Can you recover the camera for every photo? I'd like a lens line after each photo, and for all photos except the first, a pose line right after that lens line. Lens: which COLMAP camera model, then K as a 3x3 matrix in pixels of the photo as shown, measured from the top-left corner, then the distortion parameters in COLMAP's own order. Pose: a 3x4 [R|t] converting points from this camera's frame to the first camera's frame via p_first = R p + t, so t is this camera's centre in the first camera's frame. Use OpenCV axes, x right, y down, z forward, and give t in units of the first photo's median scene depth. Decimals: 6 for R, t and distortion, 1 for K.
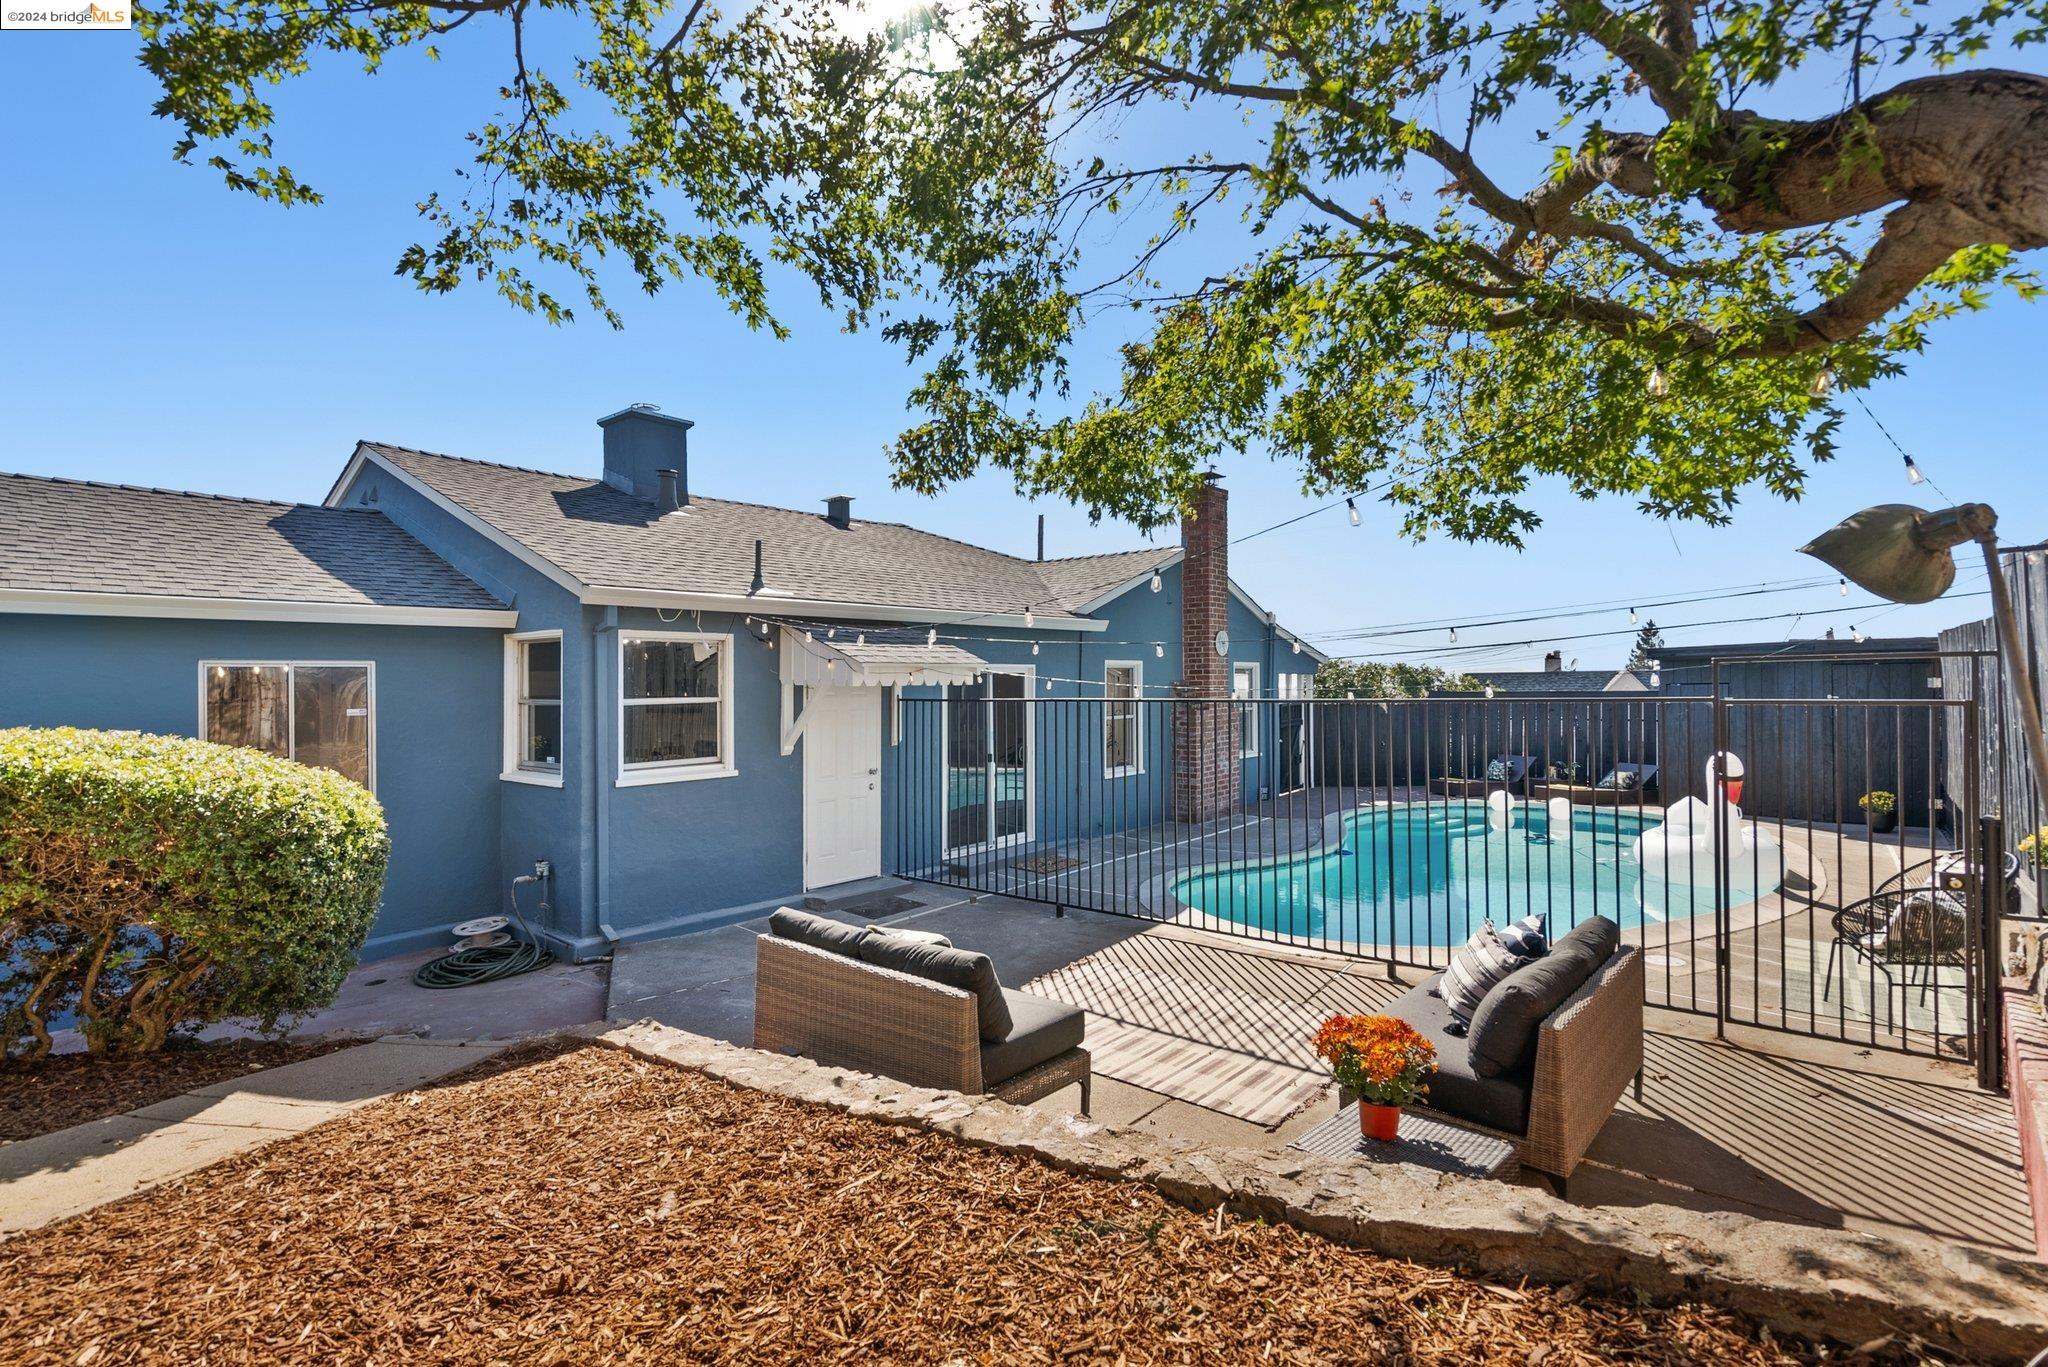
lens RADIAL K [[929.8, 0, 1024.0], [0, 929.8, 683.5], [0, 0, 1]] dist [-0.001042, -0.000125]
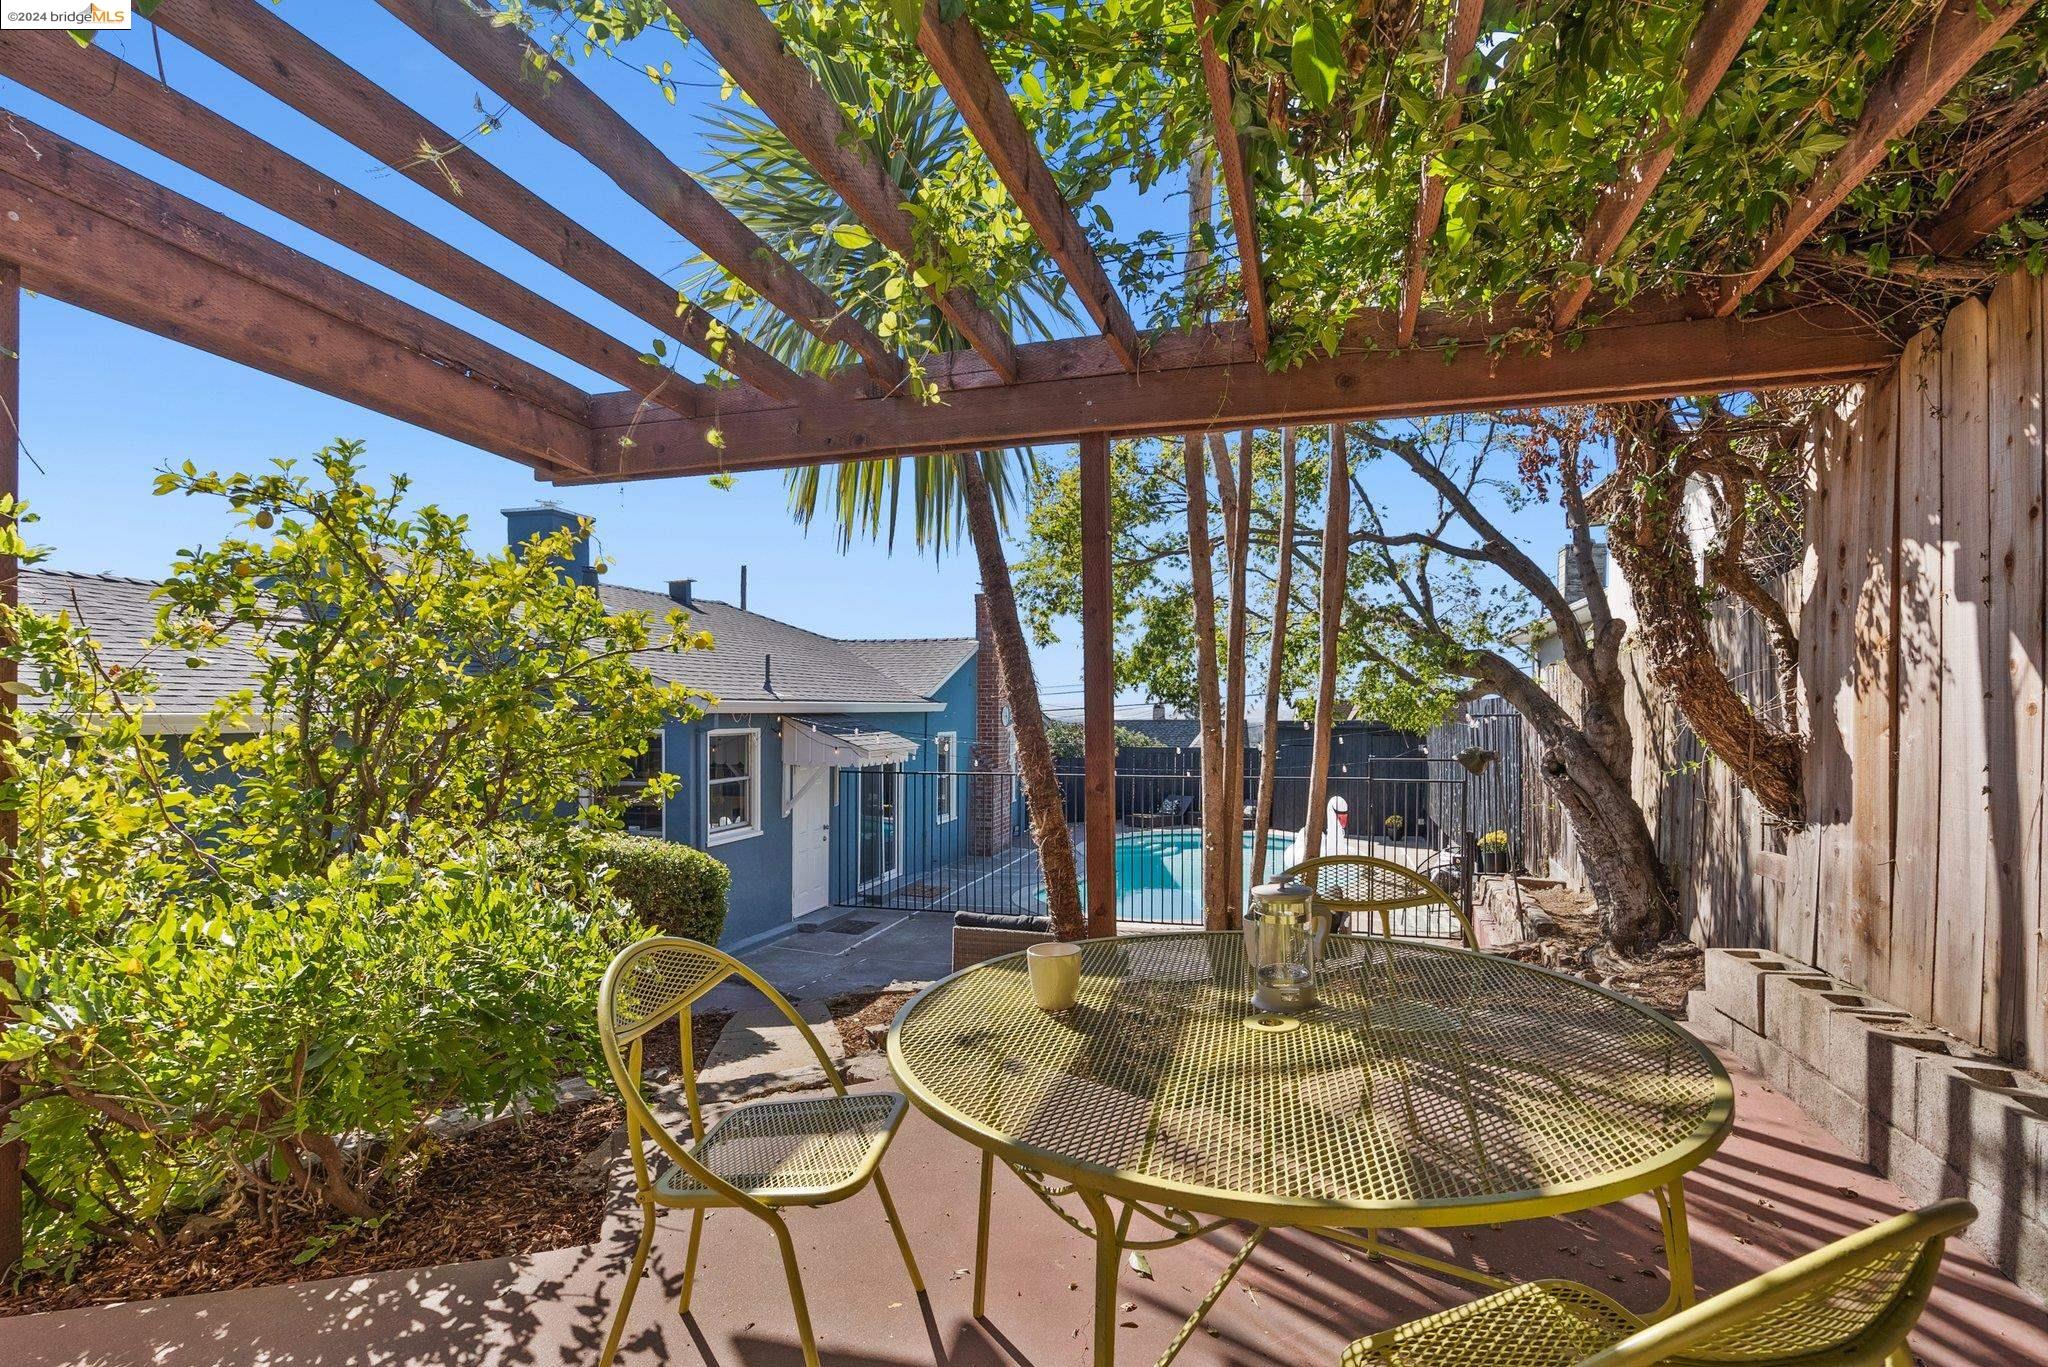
lens RADIAL K [[942.4, 0, 1052.7], [0, 942.4, 718.6], [0, 0, 1]] dist [0.000801, 0.000166]
pose [[0.908121, 0.010059, 0.418587, -0.446590], [-0.009709, 0.999948, -0.002966, -0.059745], [-0.418595, -0.001371, 0.908172, -0.350683]]
